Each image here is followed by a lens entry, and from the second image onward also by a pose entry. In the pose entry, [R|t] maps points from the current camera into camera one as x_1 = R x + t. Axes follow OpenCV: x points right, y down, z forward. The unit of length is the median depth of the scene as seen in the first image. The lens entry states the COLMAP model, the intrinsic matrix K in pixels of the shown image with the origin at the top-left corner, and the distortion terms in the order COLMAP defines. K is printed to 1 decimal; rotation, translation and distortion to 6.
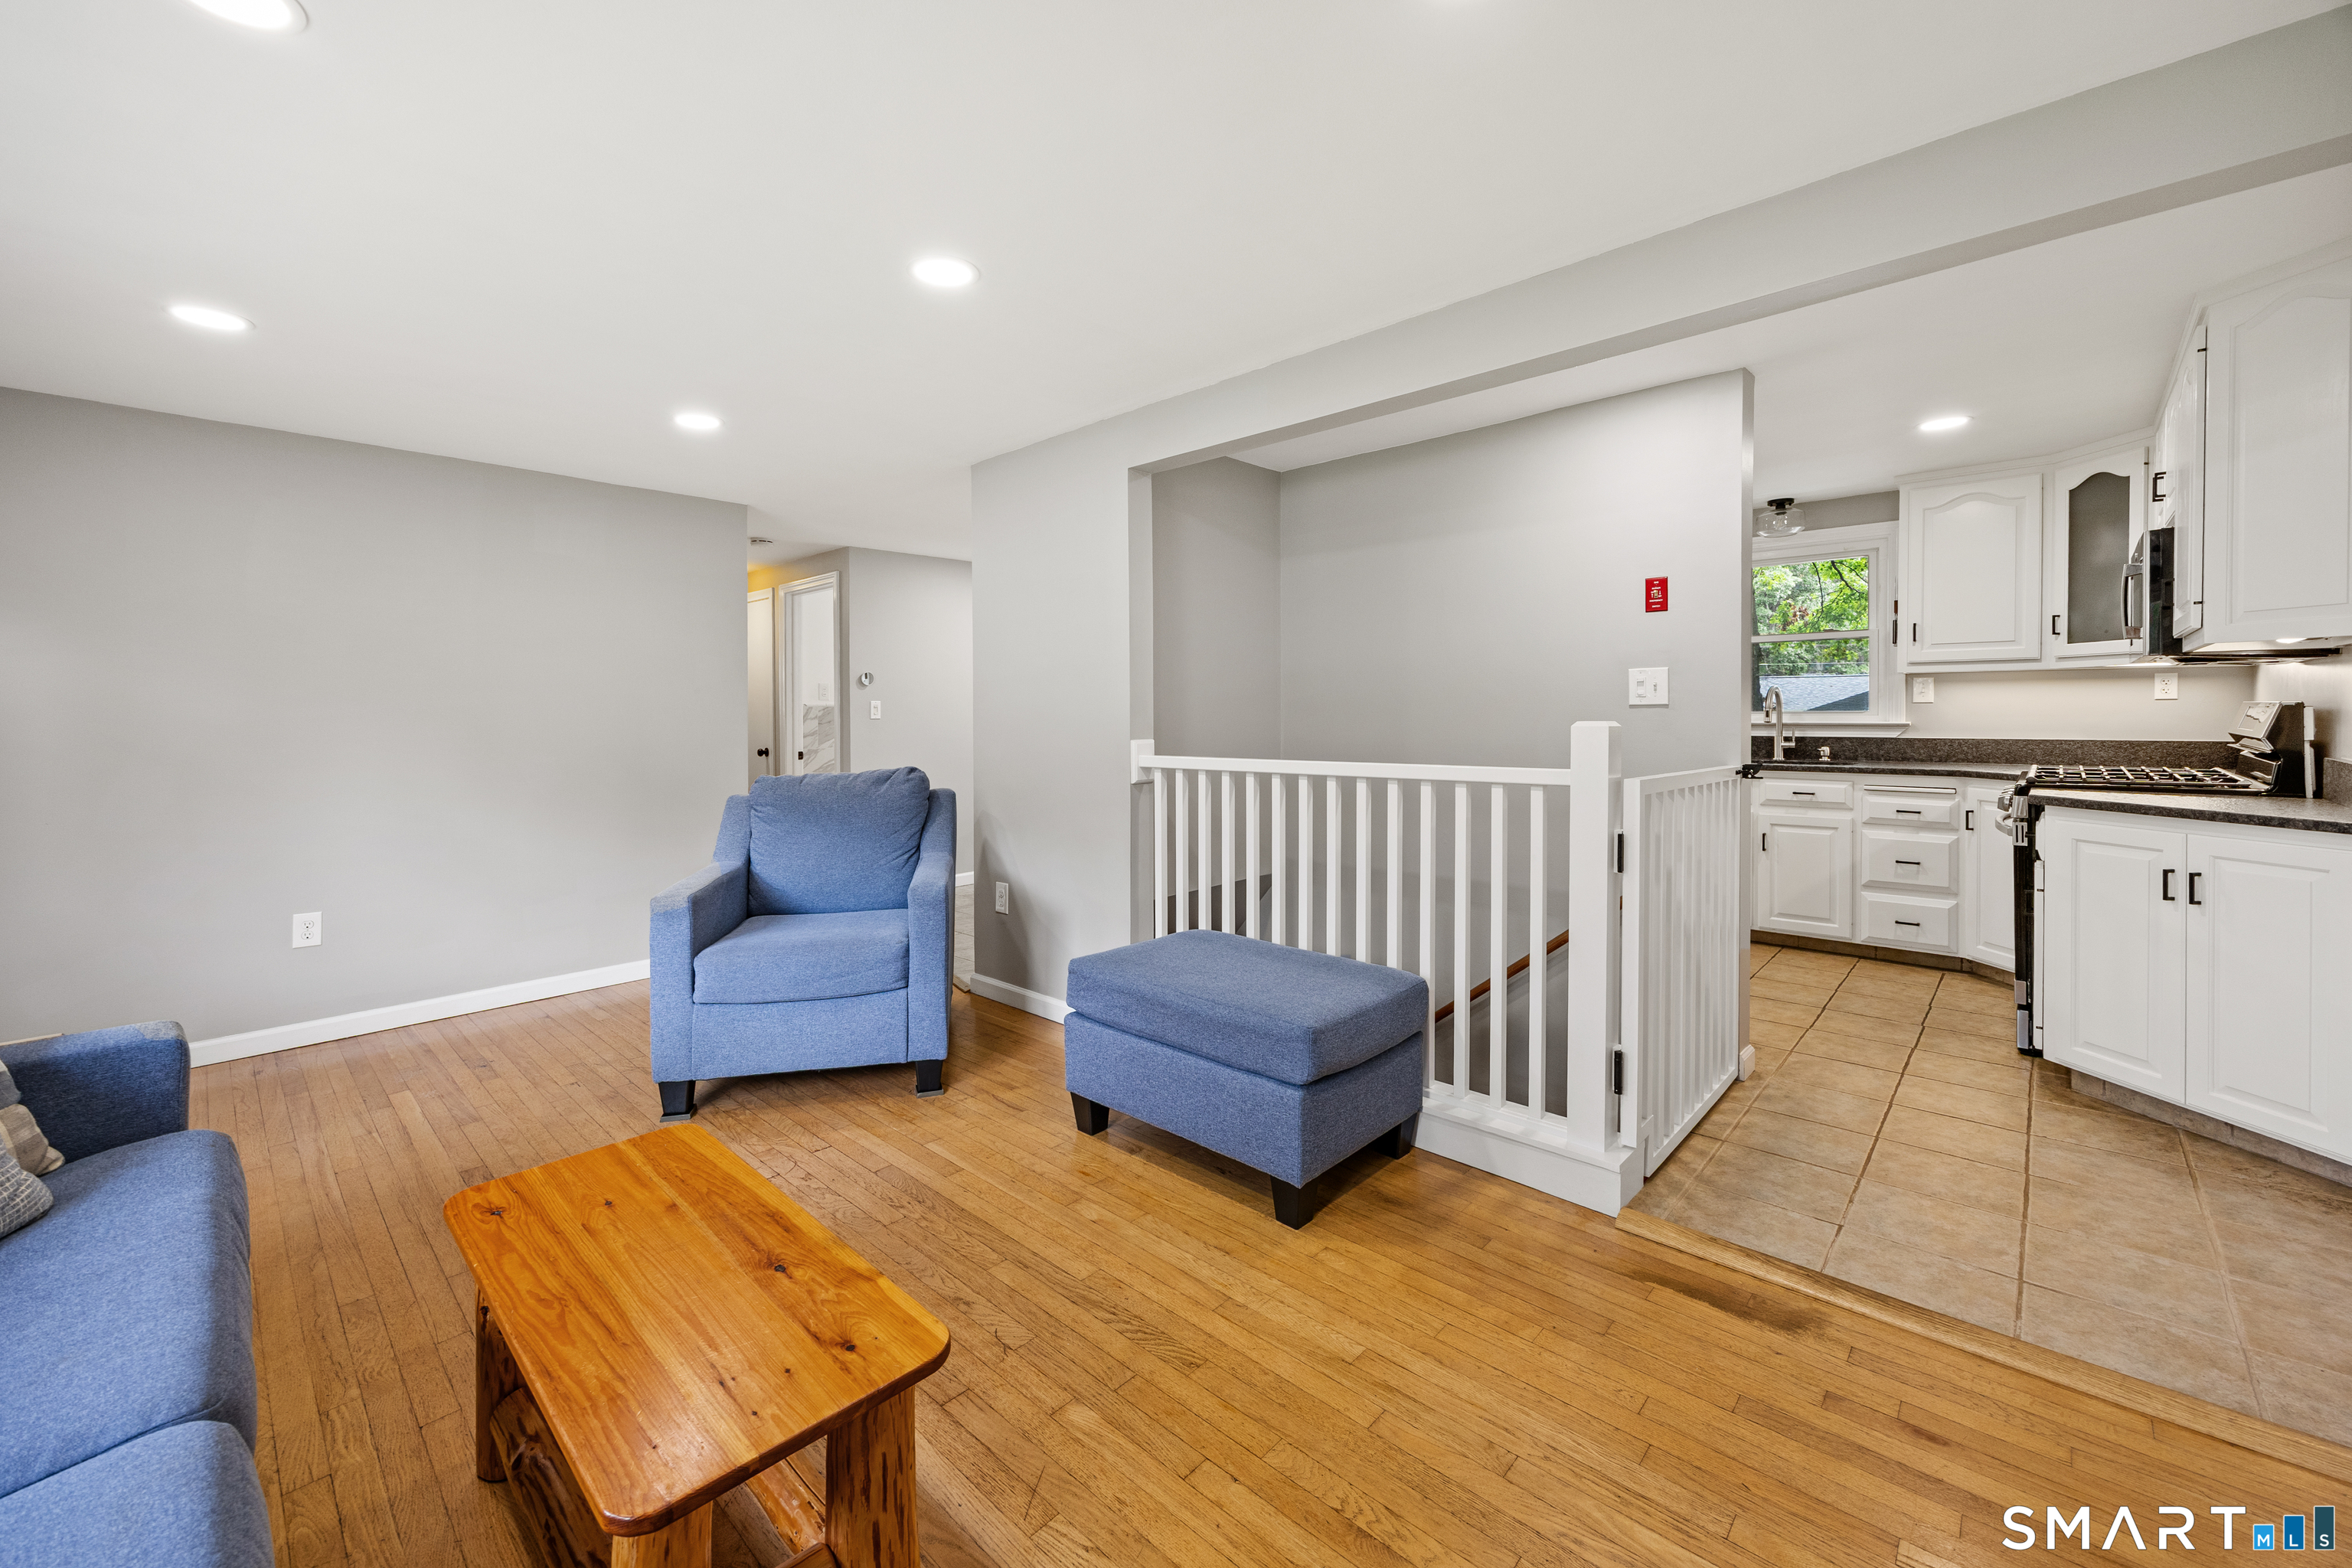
lens RADIAL K [[932.3, 0, 1172.3], [0, 932.3, 733.6], [0, 0, 1]] dist [-0.000125, 0.000027]
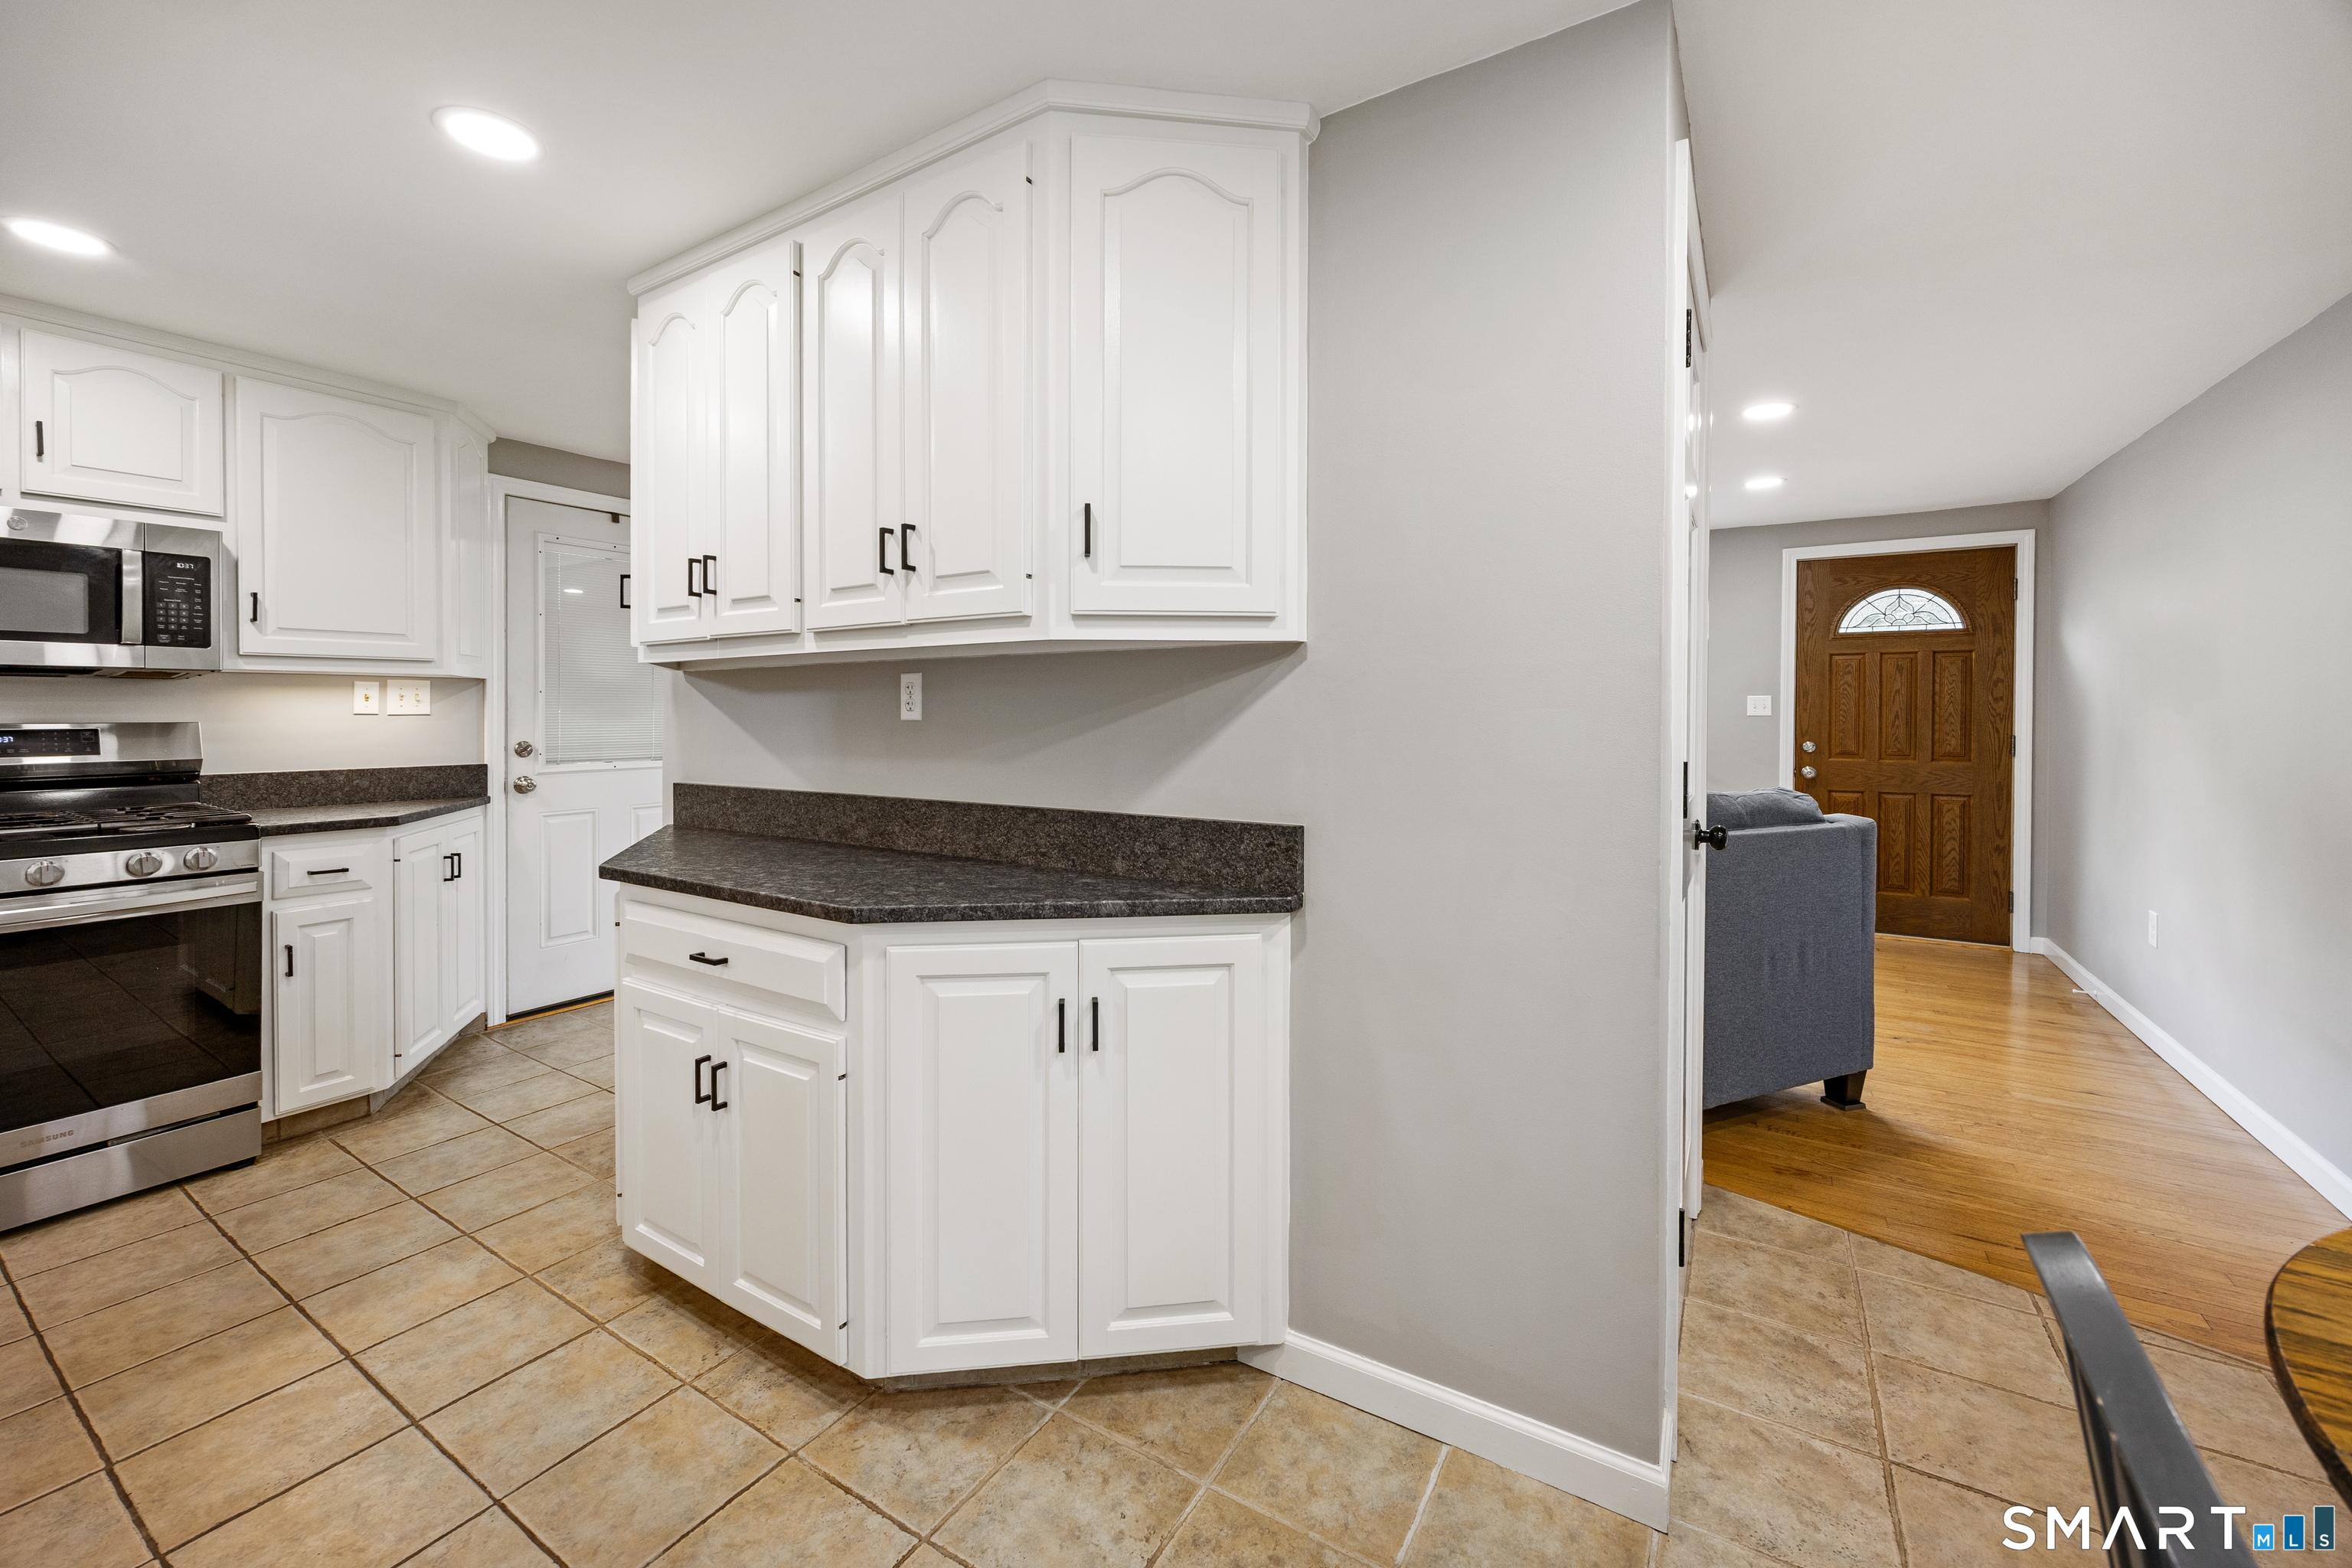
lens RADIAL K [[932.3, 0, 1172.3], [0, 932.3, 733.6], [0, 0, 1]] dist [-0.000125, 0.000027]
pose [[-0.980407, 0.019357, -0.196027, 0.345532], [0.009645, 0.998683, 0.050383, -0.061997], [0.196744, 0.047505, -0.979303, 2.230685]]
